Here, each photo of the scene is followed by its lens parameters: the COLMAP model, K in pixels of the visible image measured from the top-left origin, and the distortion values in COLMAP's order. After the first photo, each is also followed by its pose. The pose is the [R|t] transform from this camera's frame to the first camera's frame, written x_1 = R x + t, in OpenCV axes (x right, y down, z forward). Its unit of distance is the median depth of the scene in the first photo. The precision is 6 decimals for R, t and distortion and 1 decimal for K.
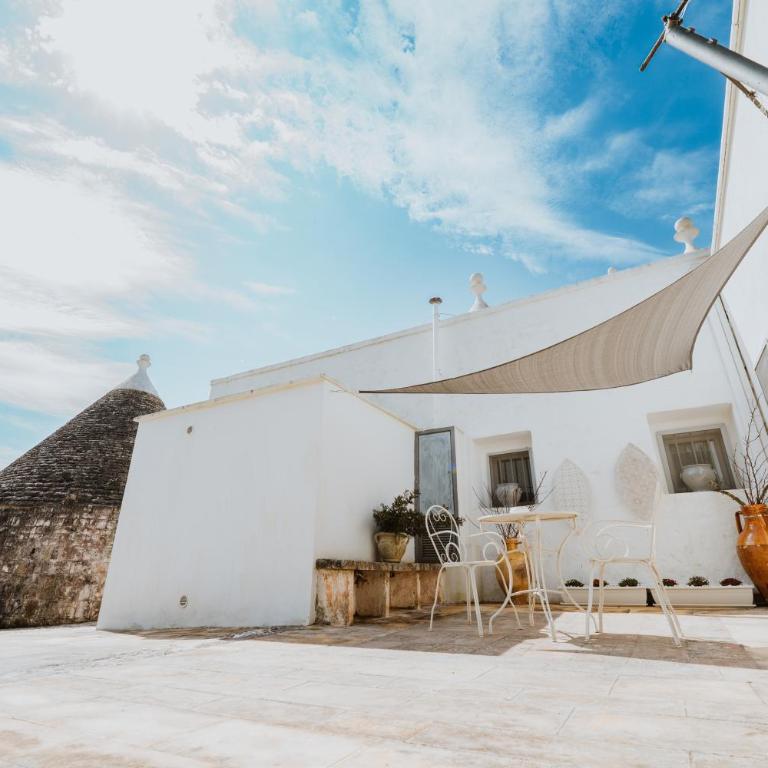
lens RADIAL K [[462.2, 0, 385.6], [0, 462.2, 384.0], [0, 0, 1]] dist [-0.003305, -0.006602]
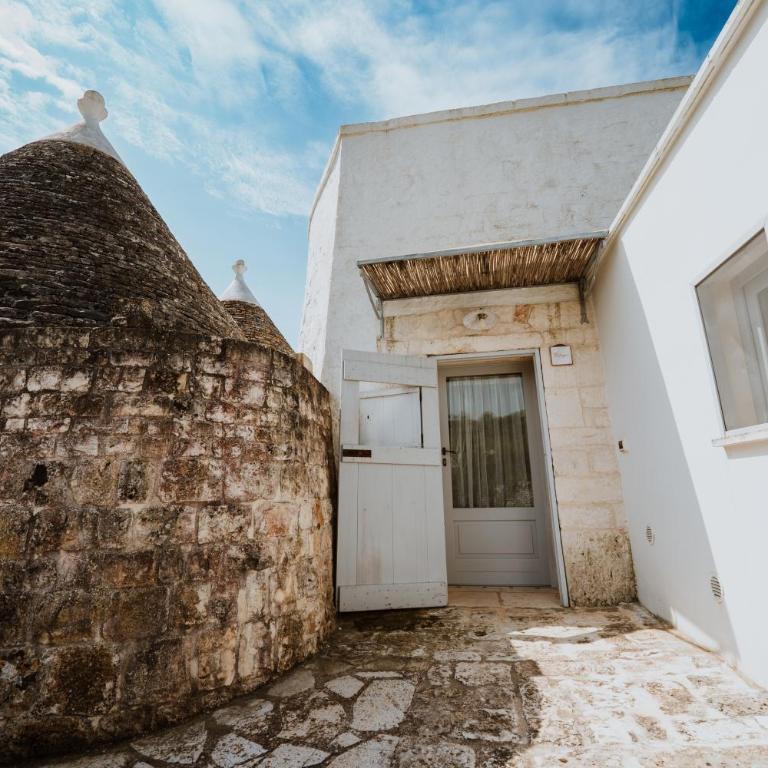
lens RADIAL K [[462.2, 0, 382.3], [0, 462.2, 381.1], [0, 0, 1]] dist [-0.003305, -0.006602]
pose [[0.944061, 0.047272, 0.326364, -0.659354], [-0.100547, 0.983810, 0.148351, 0.243159], [-0.314068, -0.172867, 0.933530, 0.678415]]
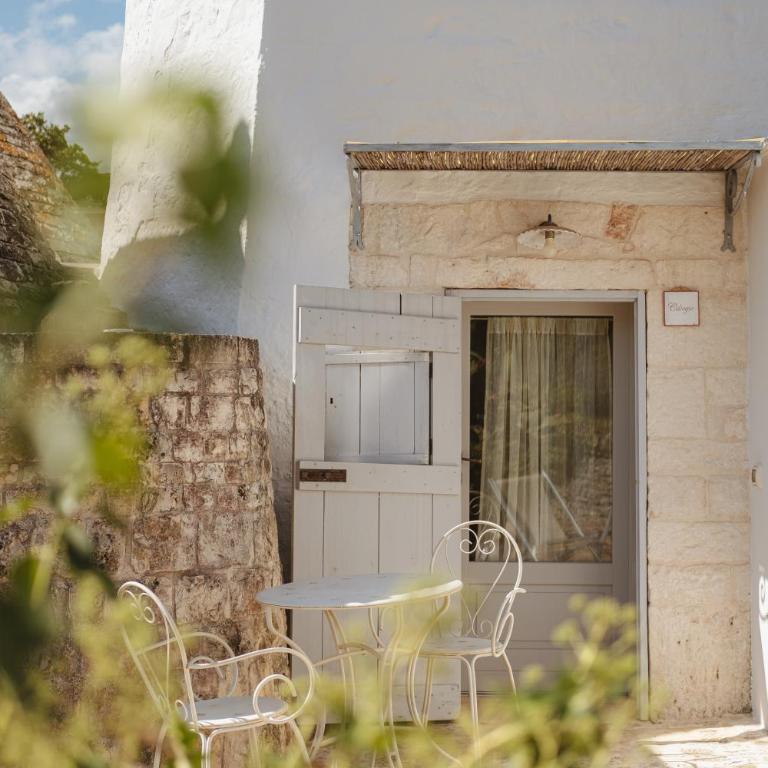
lens RADIAL K [[1793.3, 0, 384.0], [0, 1793.3, 384.0], [0, 0, 1]] dist [-0.032655, 0.000000]
pose [[0.877264, 0.004620, 0.479987, -1.002803], [-0.183698, 0.927063, 0.326818, -0.014073], [-0.443468, -0.374878, 0.814127, 0.257158]]
